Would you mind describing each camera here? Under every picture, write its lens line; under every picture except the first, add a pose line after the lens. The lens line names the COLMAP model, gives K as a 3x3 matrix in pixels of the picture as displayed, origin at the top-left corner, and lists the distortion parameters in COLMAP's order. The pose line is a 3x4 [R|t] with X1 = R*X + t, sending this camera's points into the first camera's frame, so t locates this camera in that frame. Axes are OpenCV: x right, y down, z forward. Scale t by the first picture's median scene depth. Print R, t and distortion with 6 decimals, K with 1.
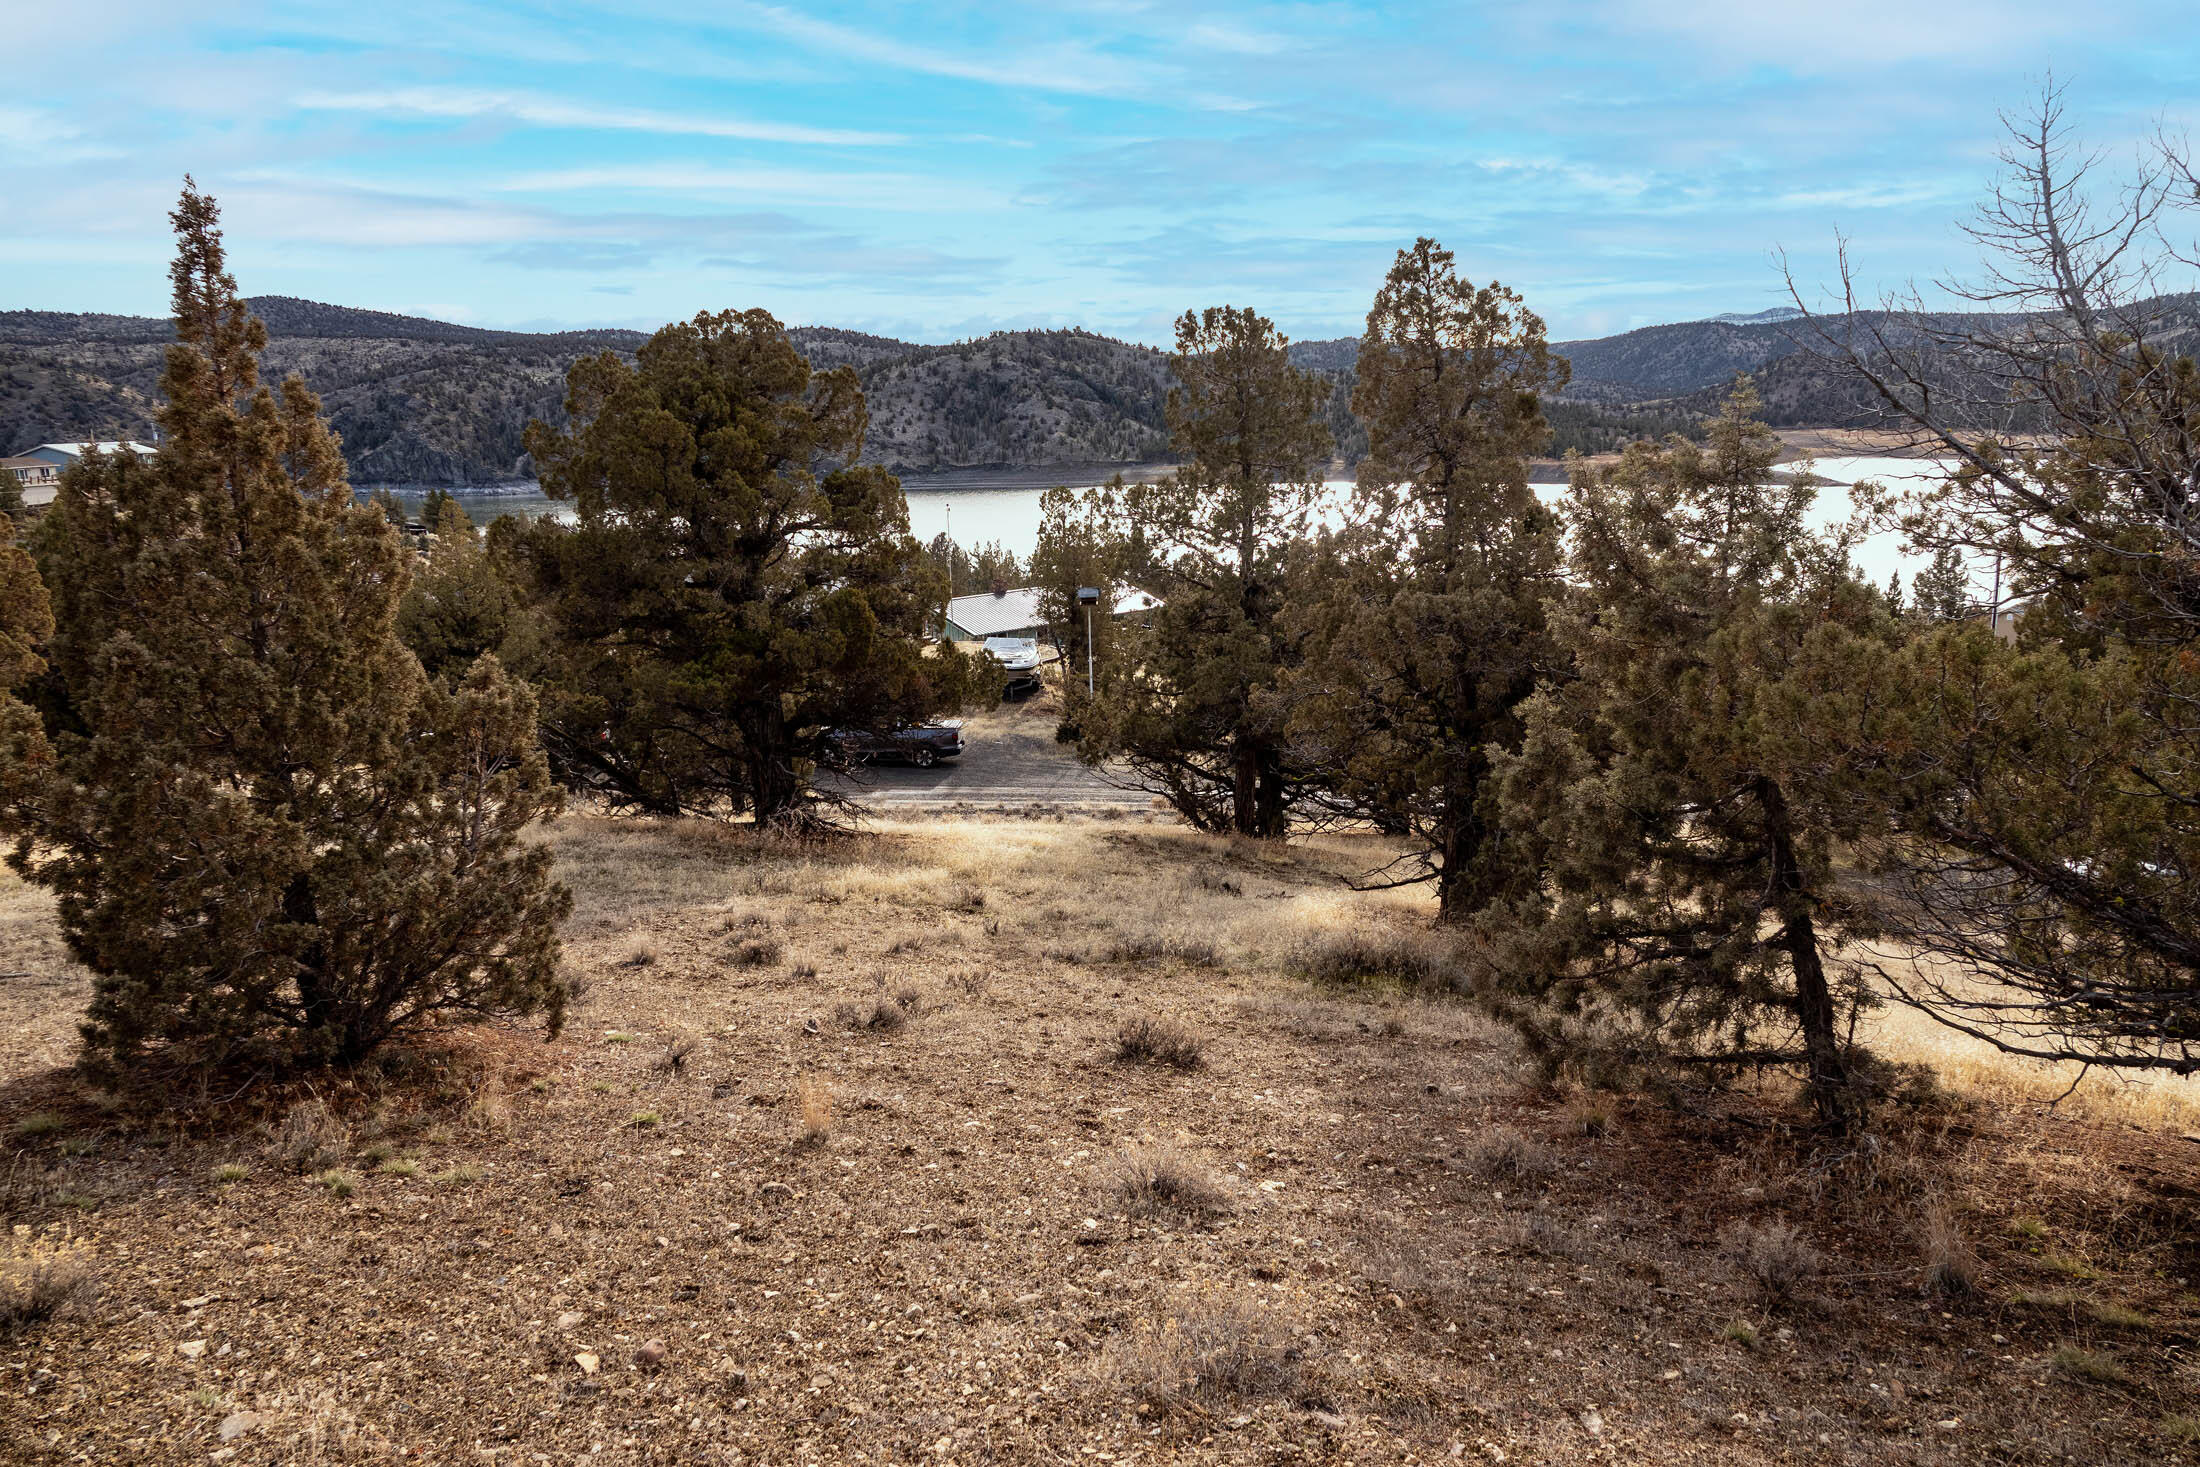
lens RADIAL K [[1524.7, 0, 1103.4], [0, 1524.7, 723.2], [0, 0, 1]] dist [0.001443, -0.000666]
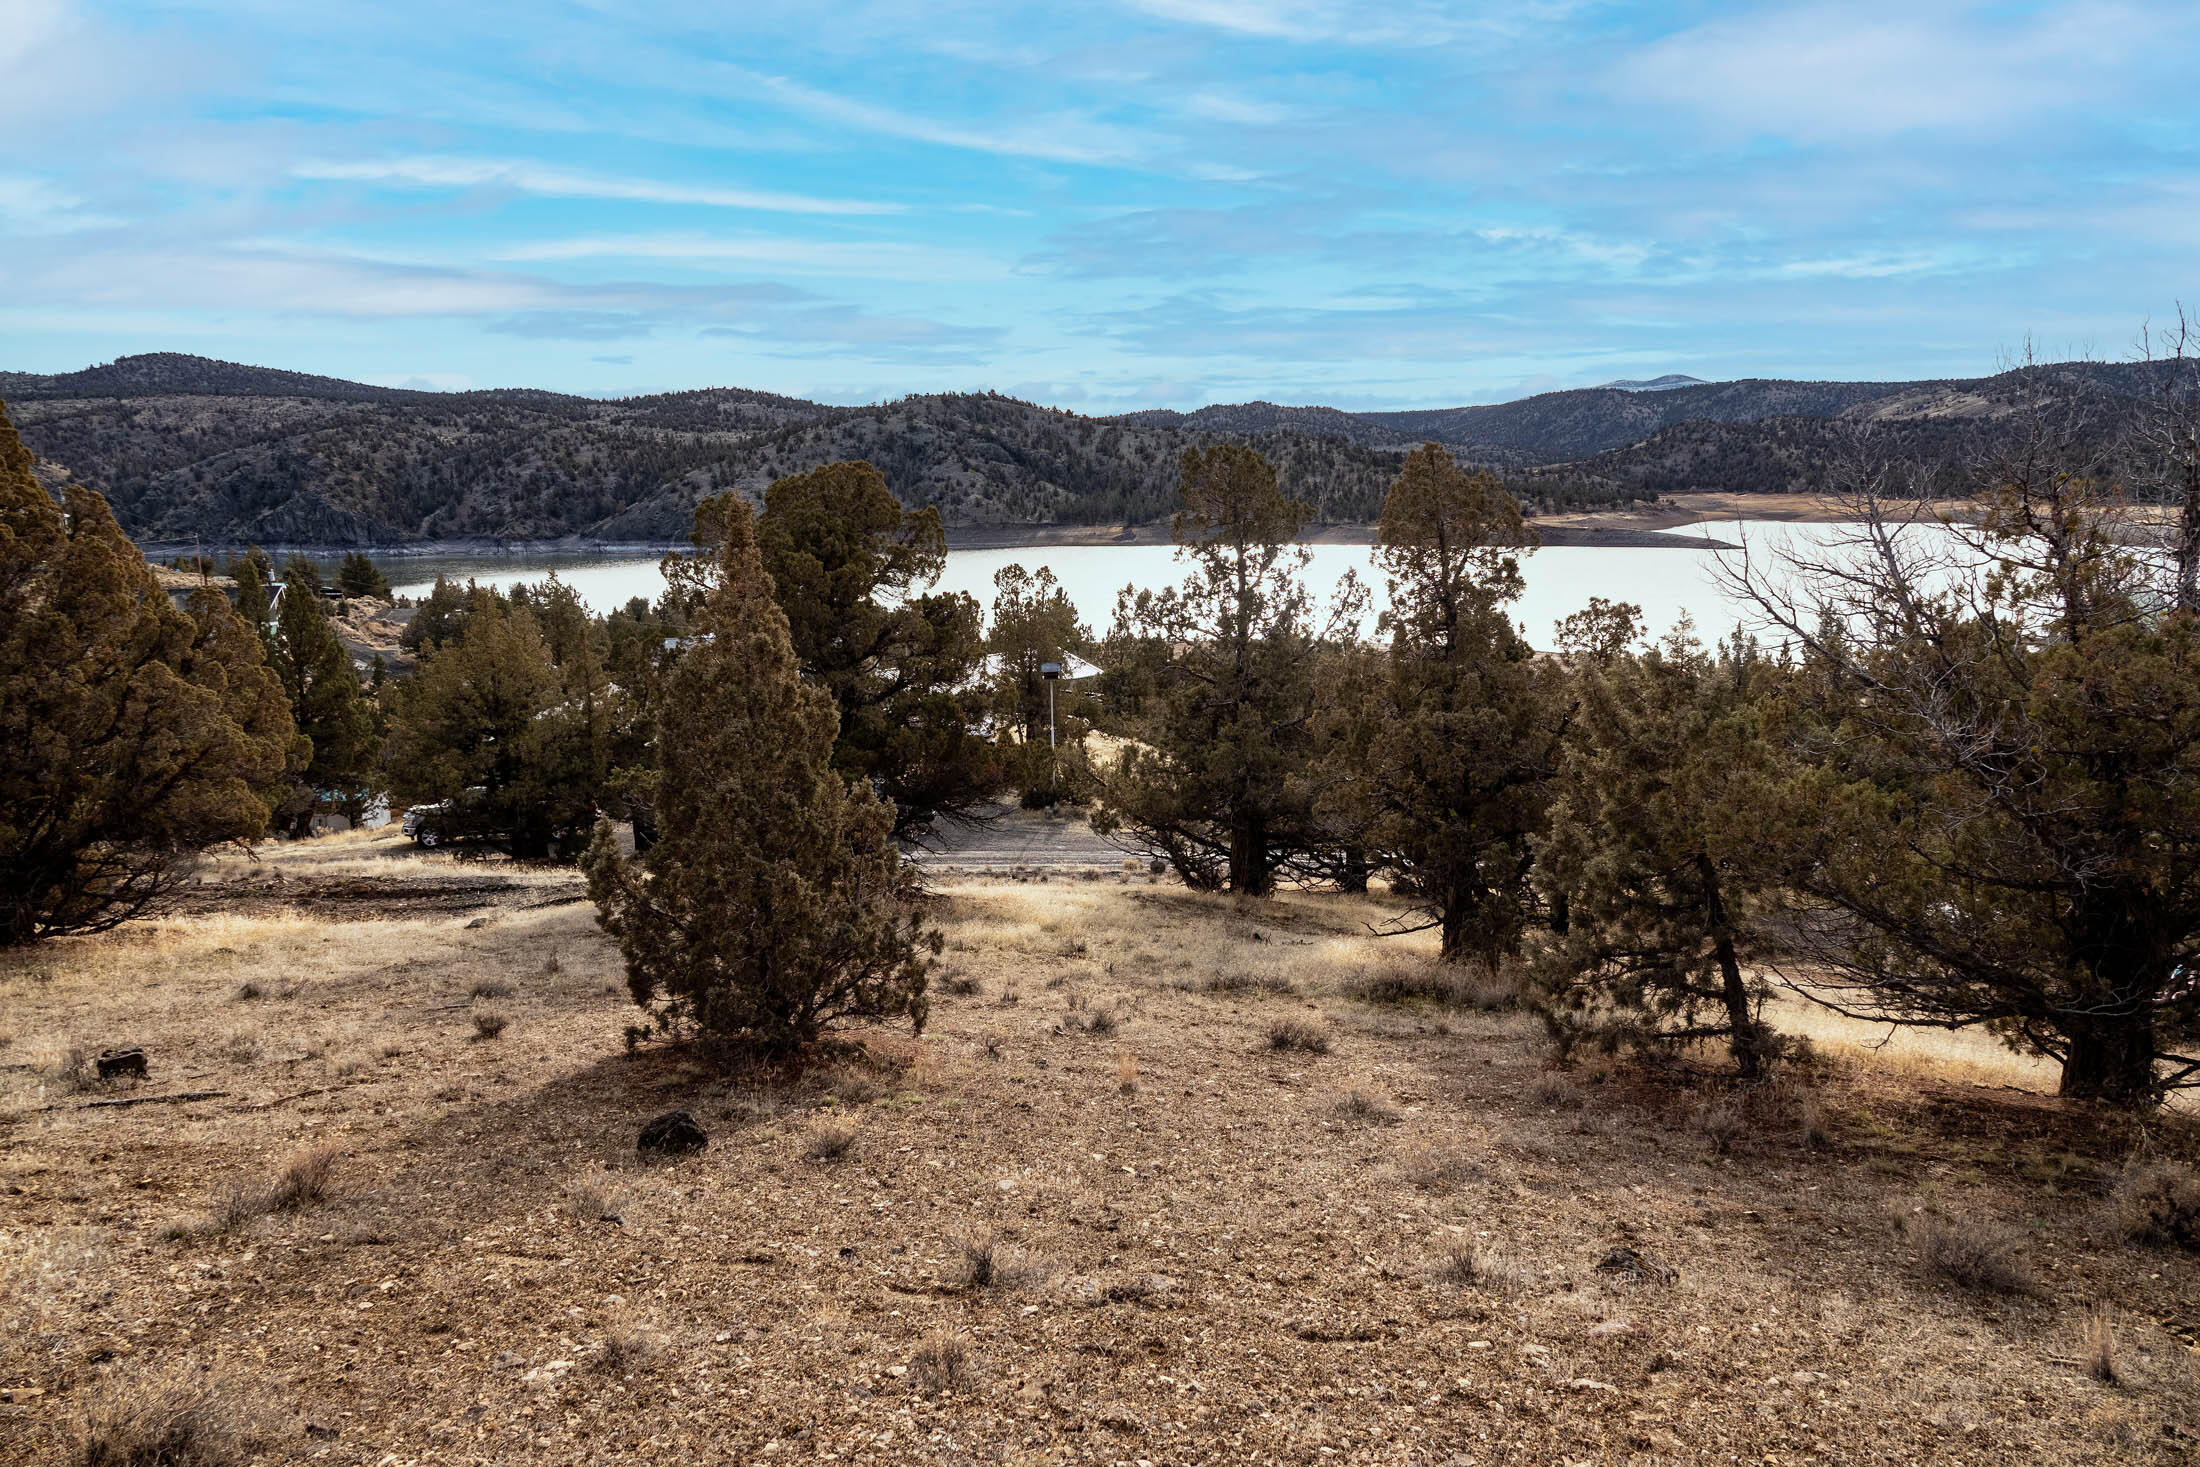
lens RADIAL K [[1524.7, 0, 1102.3], [0, 1524.7, 722.6], [0, 0, 1]] dist [0.001443, -0.000666]
pose [[0.998451, -0.005416, 0.055378, -0.141610], [0.007580, 0.999212, -0.038949, -0.022237], [-0.055124, 0.039308, 0.997705, -0.284342]]
